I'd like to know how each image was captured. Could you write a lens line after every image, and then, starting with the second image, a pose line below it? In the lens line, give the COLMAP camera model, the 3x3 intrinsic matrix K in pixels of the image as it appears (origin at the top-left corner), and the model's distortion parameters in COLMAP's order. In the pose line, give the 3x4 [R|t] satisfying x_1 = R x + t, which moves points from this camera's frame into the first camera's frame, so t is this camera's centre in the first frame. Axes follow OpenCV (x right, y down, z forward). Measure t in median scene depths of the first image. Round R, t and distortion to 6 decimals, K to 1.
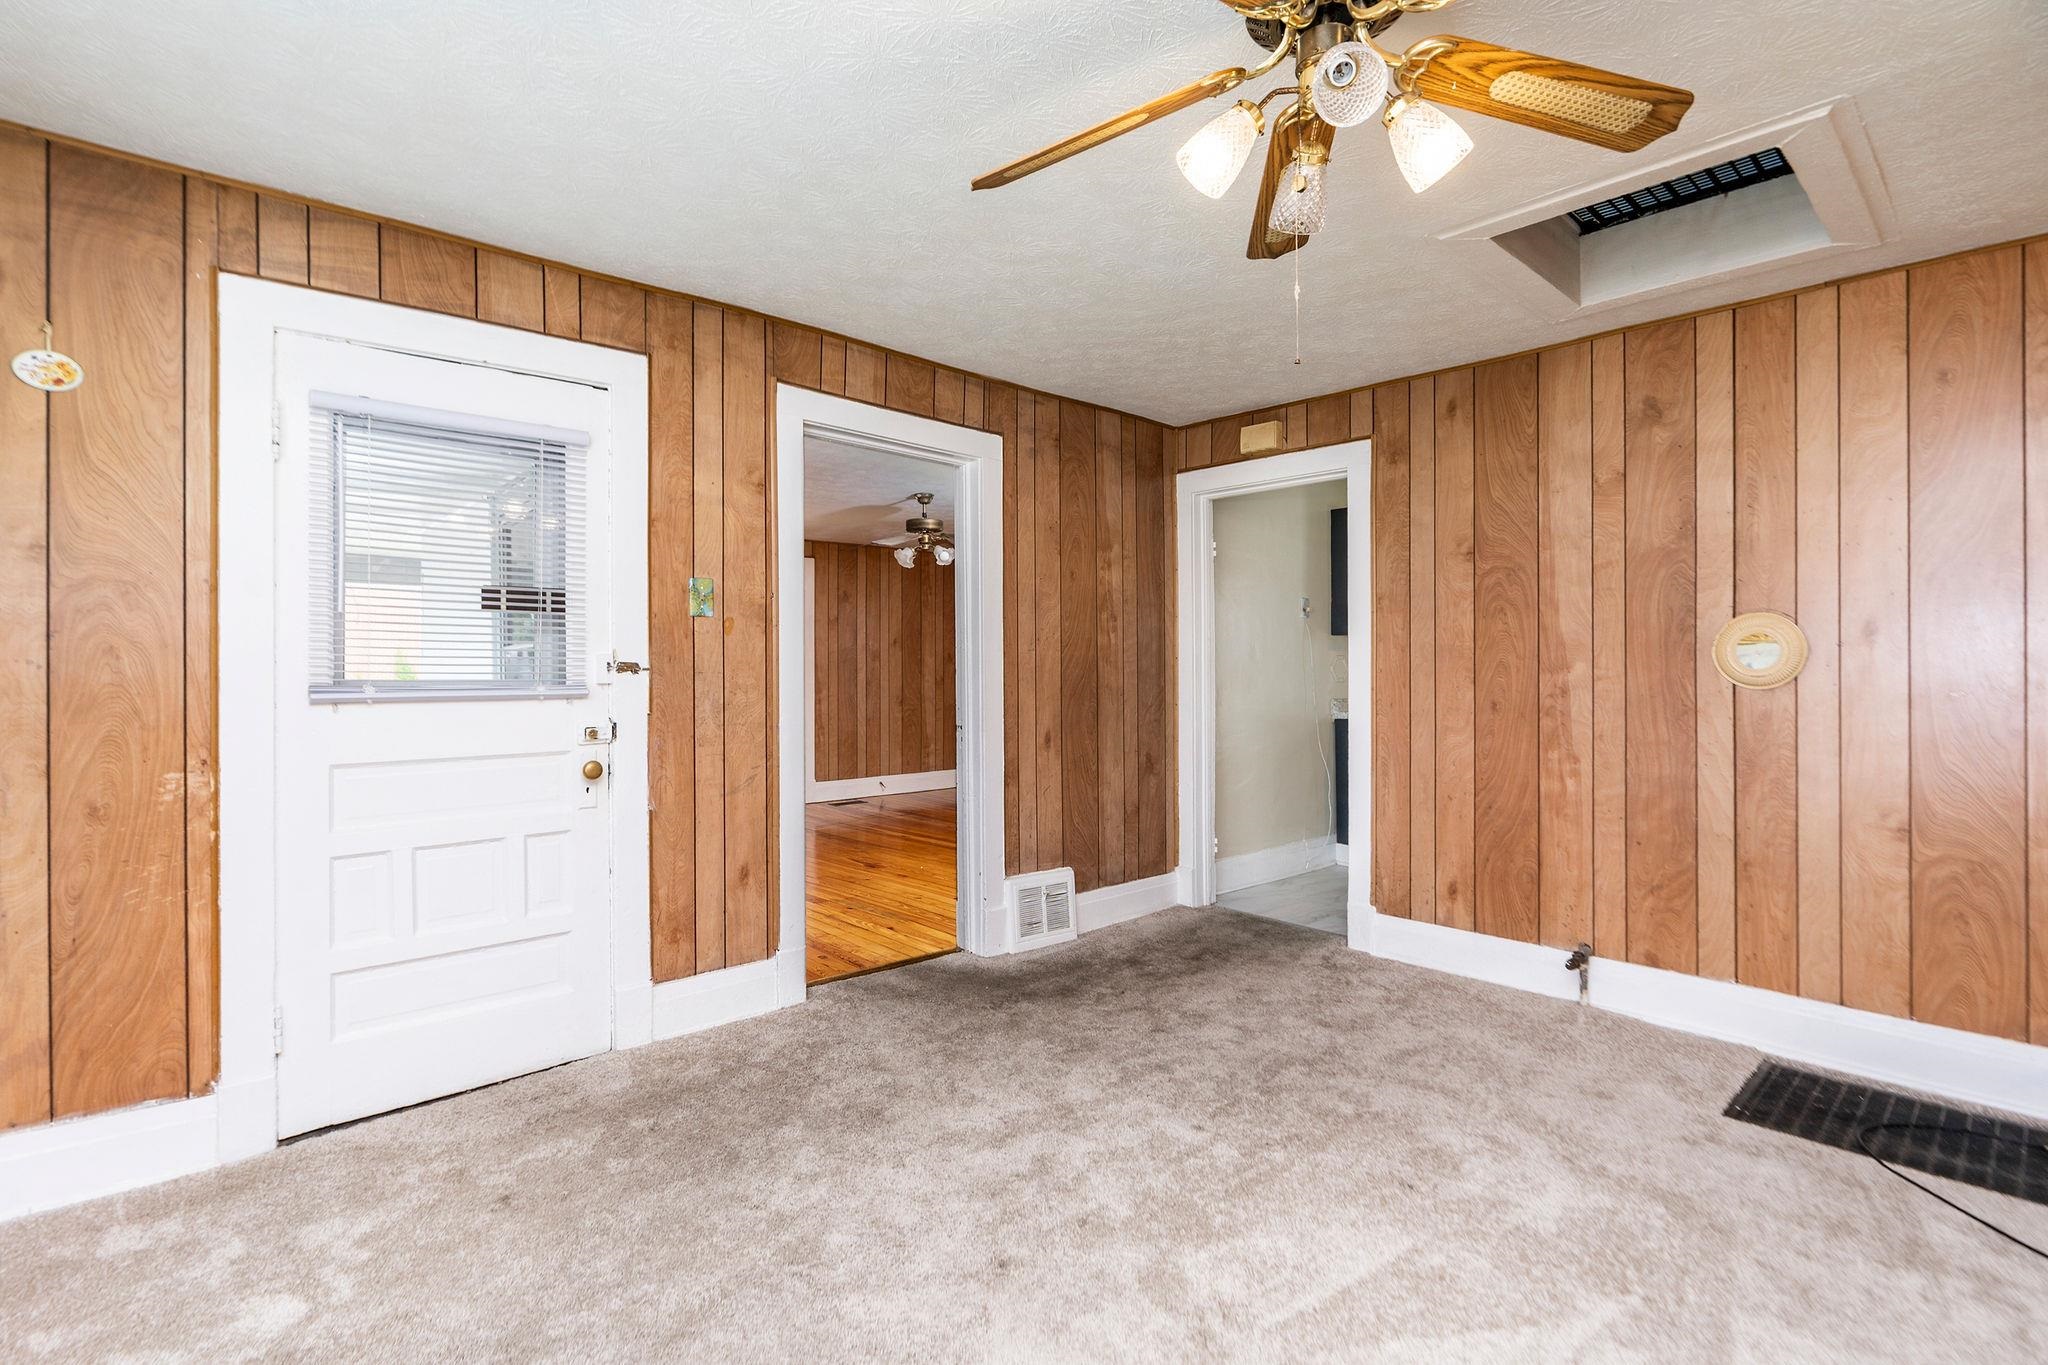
lens RADIAL K [[950.8, 0, 1003.0], [0, 950.8, 671.8], [0, 0, 1]] dist [-0.003117, 0.000500]
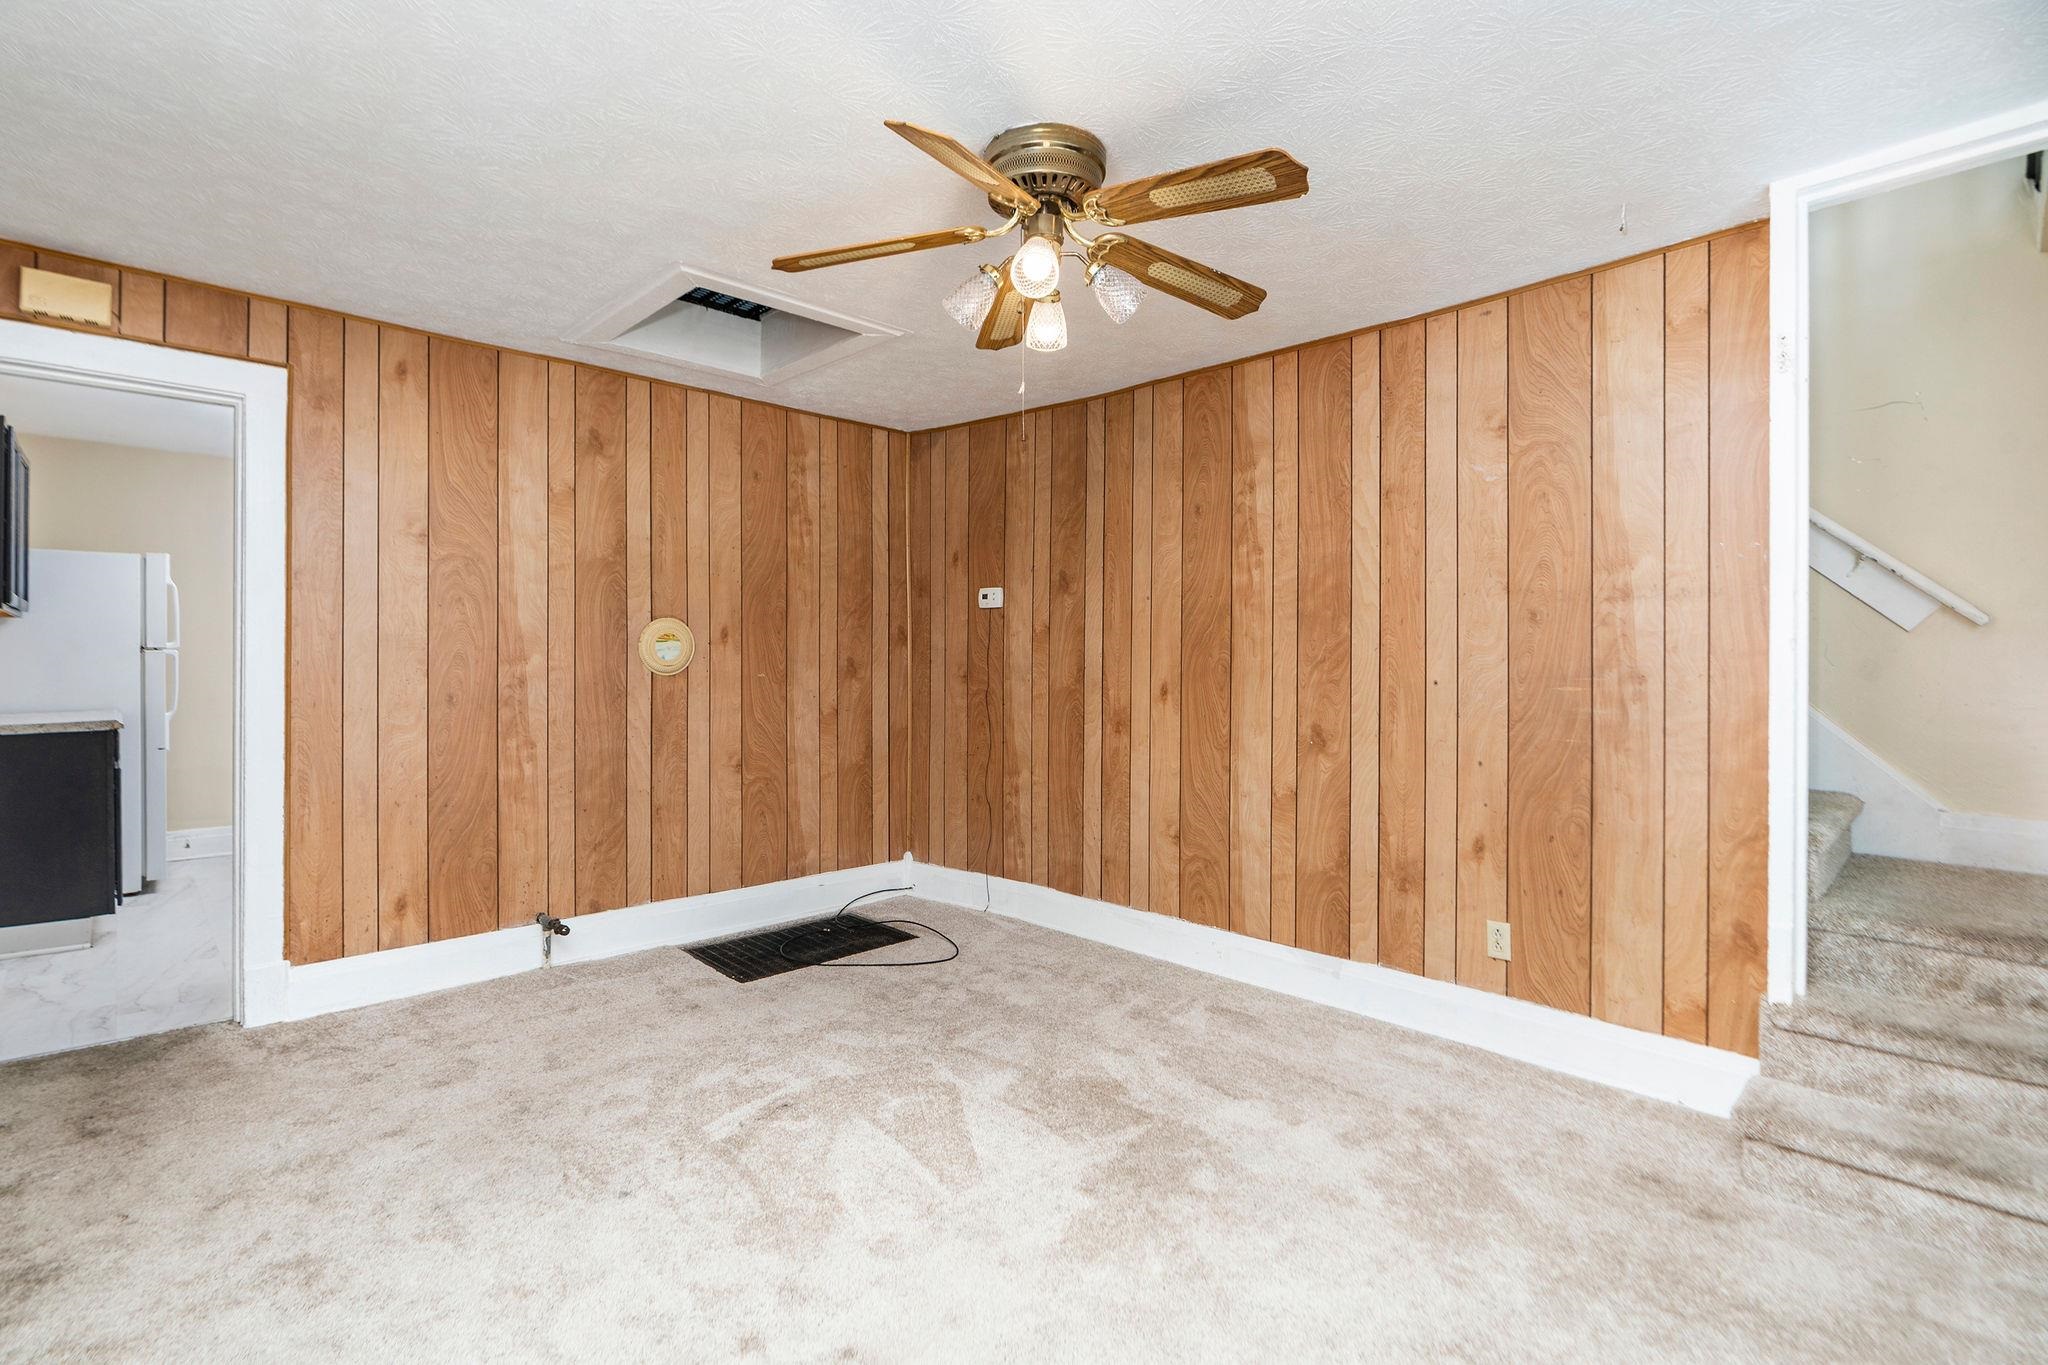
lens RADIAL K [[950.8, 0, 1019.0], [0, 950.8, 663.1], [0, 0, 1]] dist [-0.003117, 0.000500]
pose [[-0.022603, -0.009442, 0.999700, -0.478774], [-0.000765, 0.999955, 0.009427, -0.010512], [-0.999744, -0.000552, -0.022609, 0.471450]]
